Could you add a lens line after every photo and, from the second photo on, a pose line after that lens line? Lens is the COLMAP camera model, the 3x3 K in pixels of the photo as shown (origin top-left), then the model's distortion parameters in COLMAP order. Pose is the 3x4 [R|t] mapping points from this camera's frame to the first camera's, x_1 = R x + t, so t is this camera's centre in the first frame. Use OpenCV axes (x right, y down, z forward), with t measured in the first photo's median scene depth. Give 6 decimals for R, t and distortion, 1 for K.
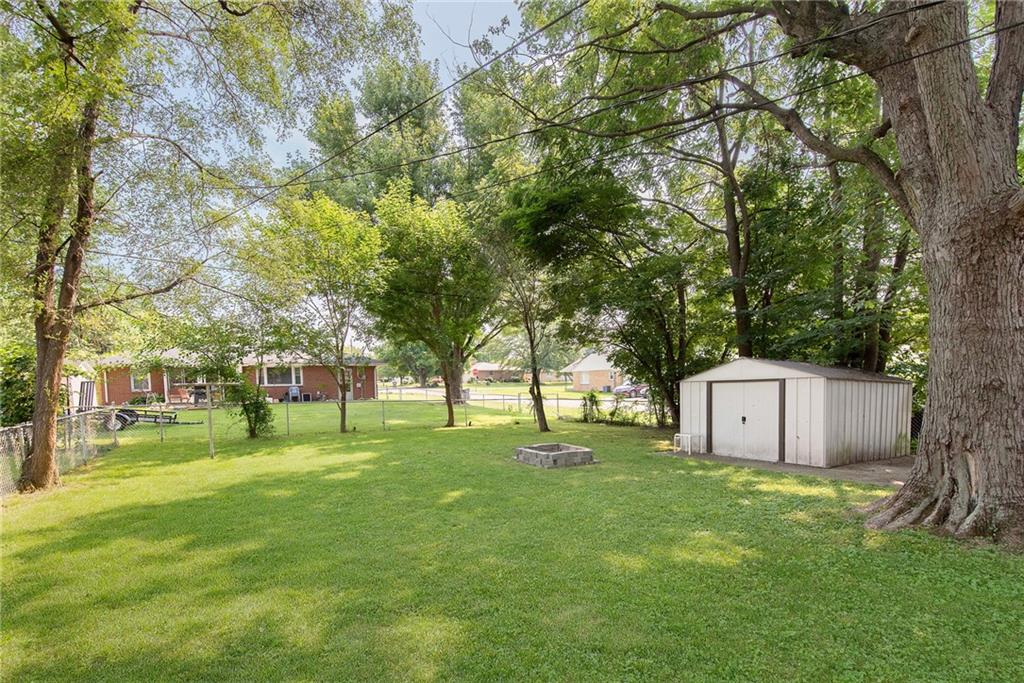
lens RADIAL K [[434.1, 0, 511.8], [0, 434.1, 357.4], [0, 0, 1]] dist [0.001374, 0.000242]
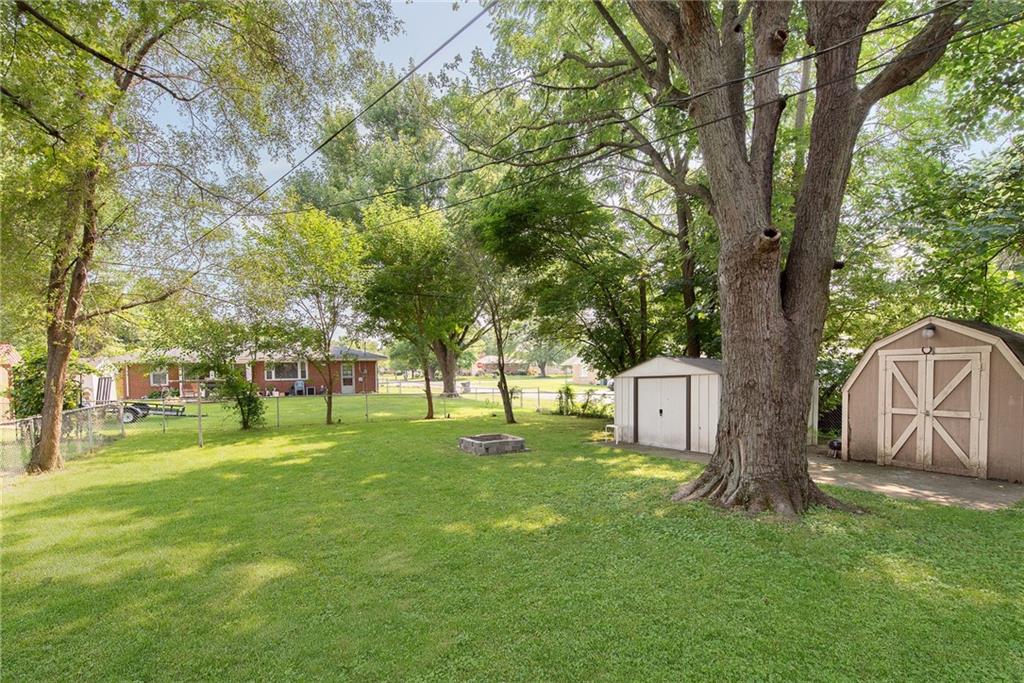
lens RADIAL K [[438.0, 0, 517.0], [0, 438.0, 334.6], [0, 0, 1]] dist [-0.000568, -0.000277]
pose [[0.999226, -0.008121, -0.038487, 0.128673], [0.006856, 0.999435, -0.032889, -0.011439], [0.038733, 0.032600, 0.998718, -0.079317]]
